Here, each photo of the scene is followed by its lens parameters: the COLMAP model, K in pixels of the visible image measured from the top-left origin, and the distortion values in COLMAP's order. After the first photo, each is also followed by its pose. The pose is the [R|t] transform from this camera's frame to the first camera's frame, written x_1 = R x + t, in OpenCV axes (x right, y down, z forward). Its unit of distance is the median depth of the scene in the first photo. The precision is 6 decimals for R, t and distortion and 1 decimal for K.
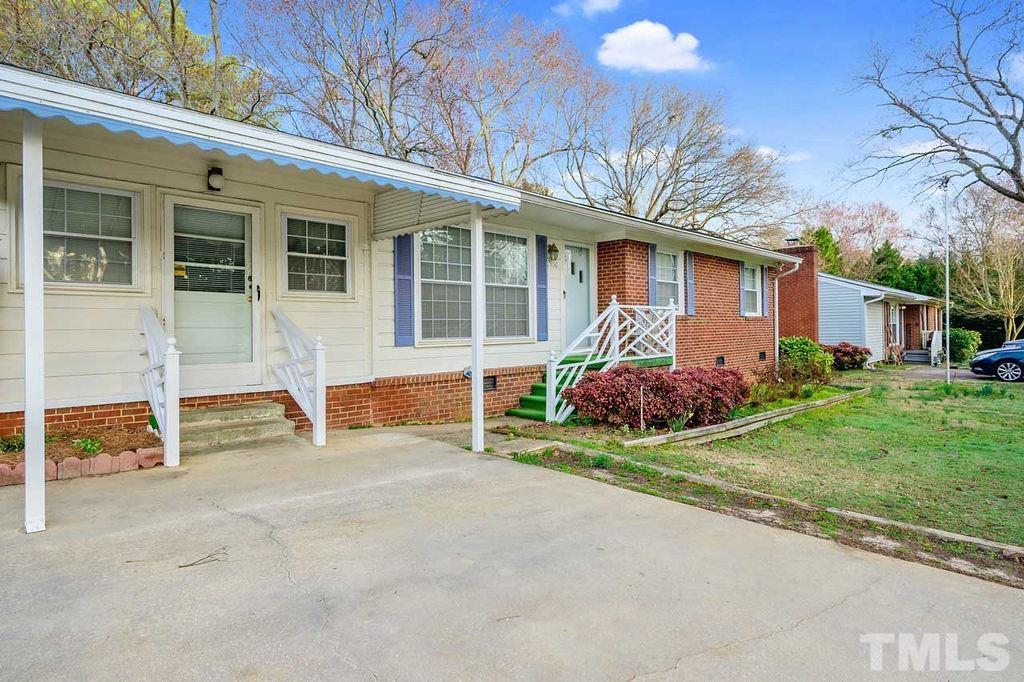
lens RADIAL K [[567.7, 0, 512.0], [0, 567.7, 335.5], [0, 0, 1]] dist [0.003276, 0.000346]
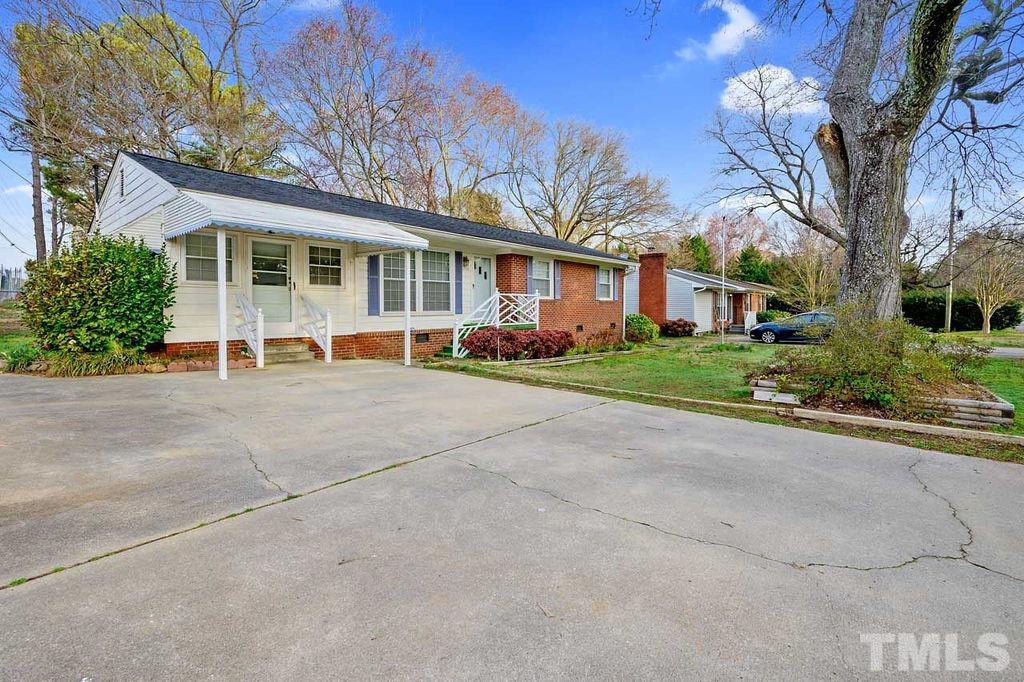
lens RADIAL K [[458.8, 0, 512.0], [0, 458.8, 321.0], [0, 0, 1]] dist [-0.000860, 0.000047]
pose [[0.996236, 0.007382, 0.086362, 0.103261], [-0.008847, 0.999823, 0.016584, 0.007262], [-0.086225, -0.017286, 0.996126, -0.413783]]
